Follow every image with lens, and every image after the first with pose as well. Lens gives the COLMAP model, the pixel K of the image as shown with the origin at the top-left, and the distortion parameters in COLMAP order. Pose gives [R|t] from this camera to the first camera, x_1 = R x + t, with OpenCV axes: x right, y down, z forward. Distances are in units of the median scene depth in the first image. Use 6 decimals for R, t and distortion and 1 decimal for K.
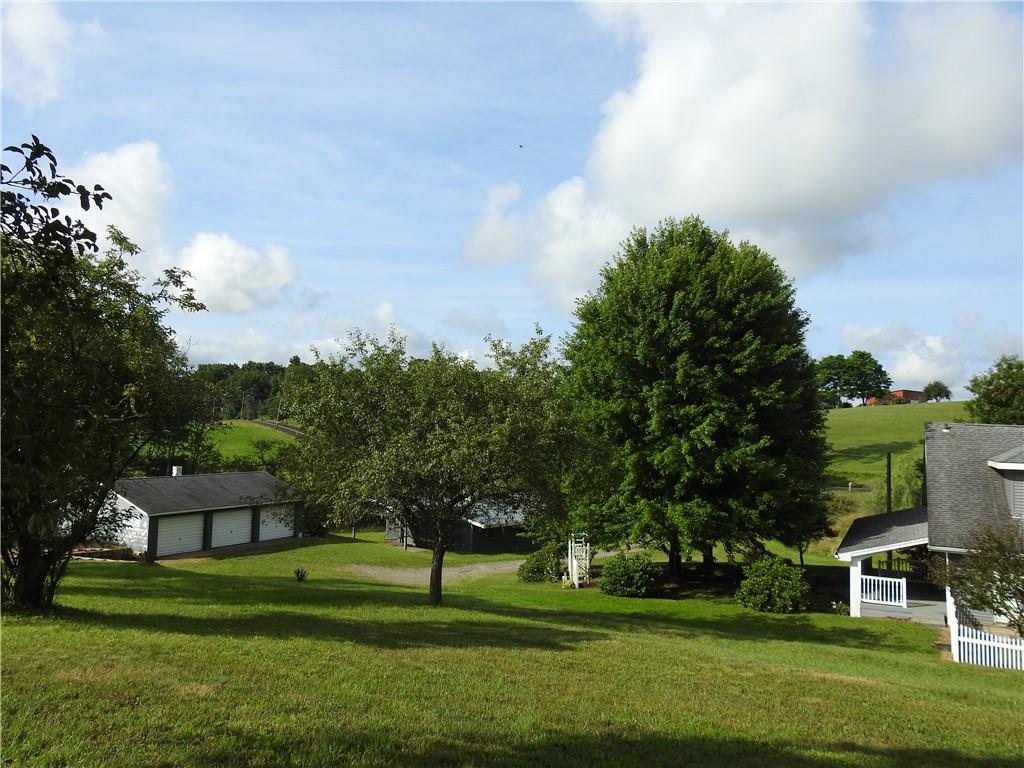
lens RADIAL K [[707.2, 0, 512.0], [0, 707.2, 384.0], [0, 0, 1]] dist [-0.003816, 0.000305]
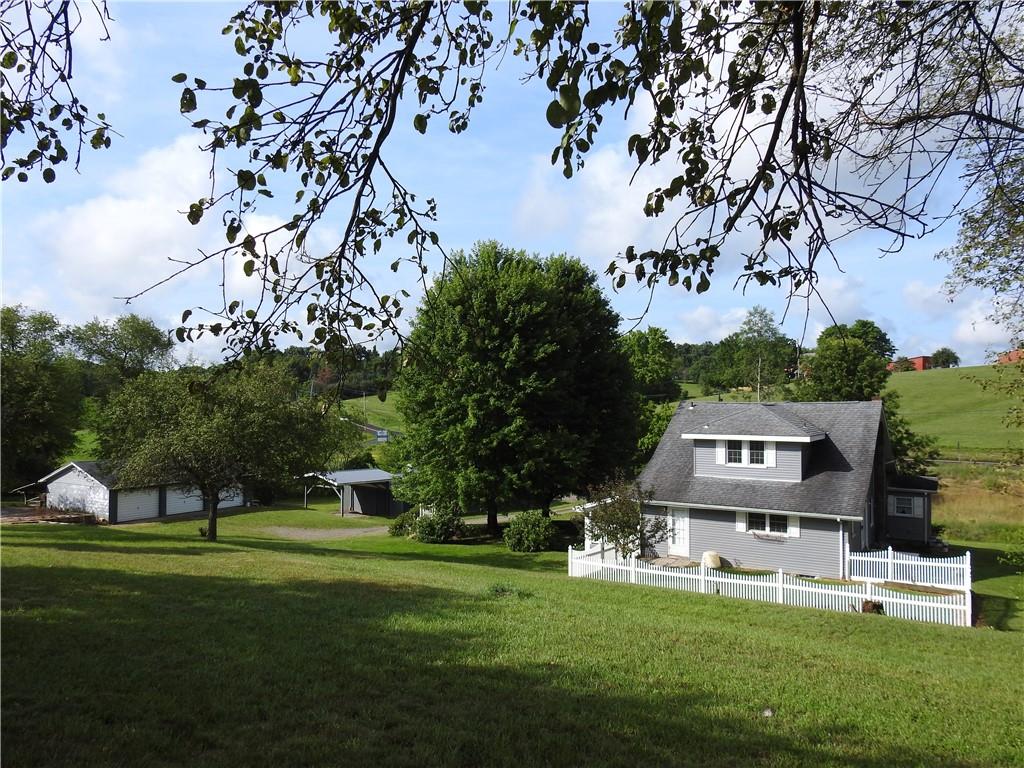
lens RADIAL K [[707.2, 0, 512.0], [0, 707.2, 384.0], [0, 0, 1]] dist [-0.003816, 0.000305]
pose [[0.997239, -0.027593, -0.068937, 0.287140], [0.029955, 0.998990, 0.033476, -0.019749], [0.067943, -0.035449, 0.997059, -0.187689]]
